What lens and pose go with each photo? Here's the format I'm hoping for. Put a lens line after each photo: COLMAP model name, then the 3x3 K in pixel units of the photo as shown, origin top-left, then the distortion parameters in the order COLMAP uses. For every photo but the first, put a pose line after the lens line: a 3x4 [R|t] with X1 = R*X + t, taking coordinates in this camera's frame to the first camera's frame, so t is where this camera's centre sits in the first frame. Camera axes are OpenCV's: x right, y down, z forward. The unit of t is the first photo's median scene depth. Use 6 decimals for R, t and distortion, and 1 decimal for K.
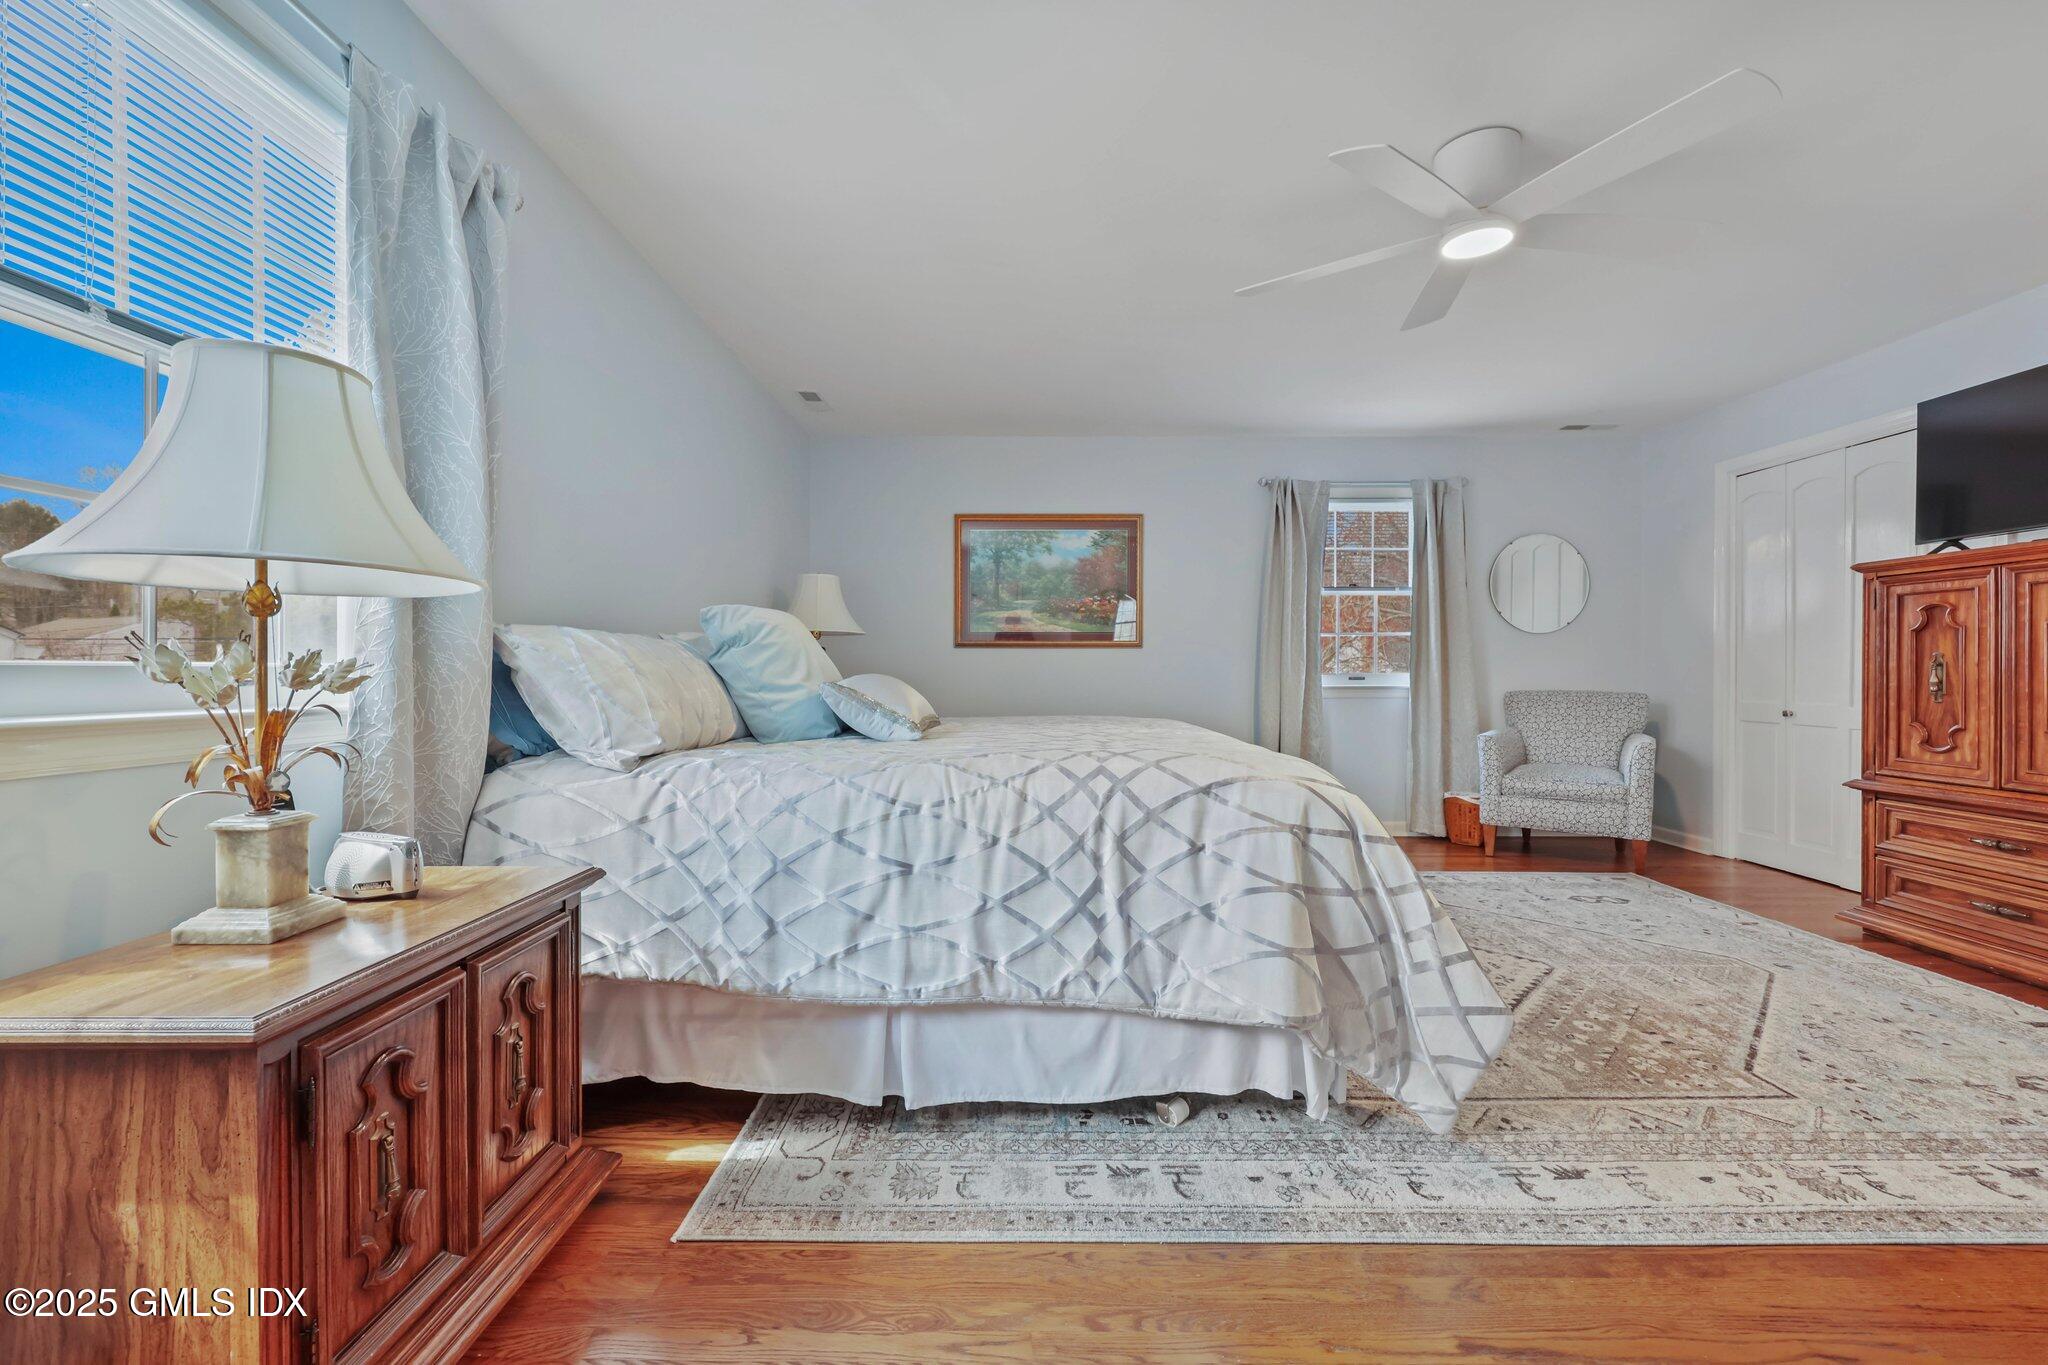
lens RADIAL K [[833.6, 0, 1026.6], [0, 833.6, 676.5], [0, 0, 1]] dist [-0.001761, 0.001506]
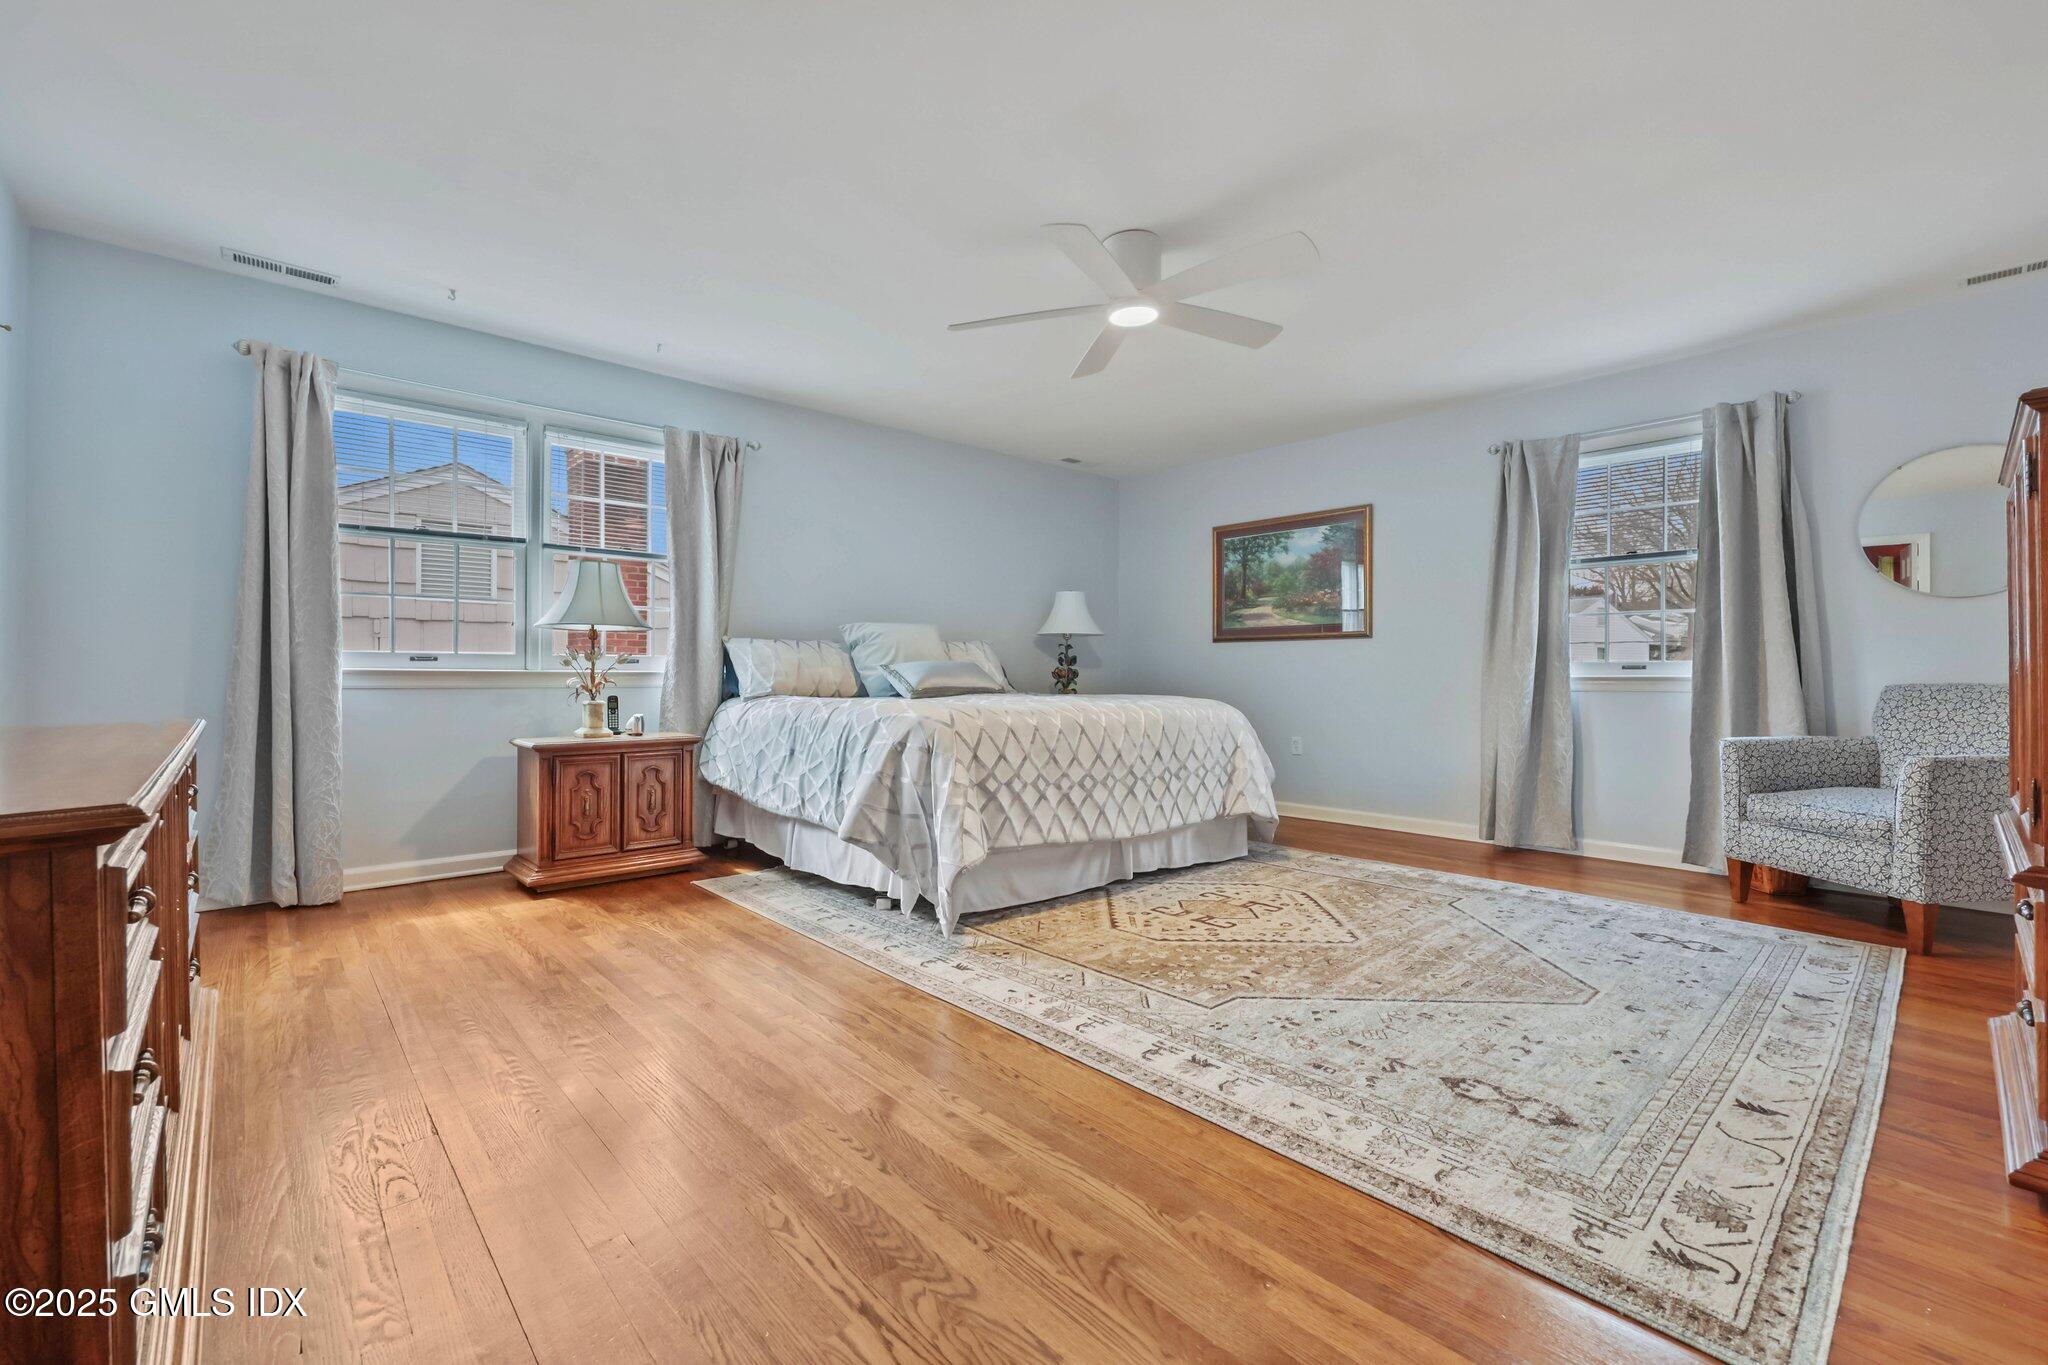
lens RADIAL K [[873.0, 0, 1023.8], [0, 873.0, 680.7], [0, 0, 1]] dist [0.001413, -0.000347]
pose [[0.671737, 0.006814, -0.740759, 0.714456], [-0.005656, 0.999976, 0.004070, 0.017002], [0.740769, 0.001456, 0.671759, -0.008891]]
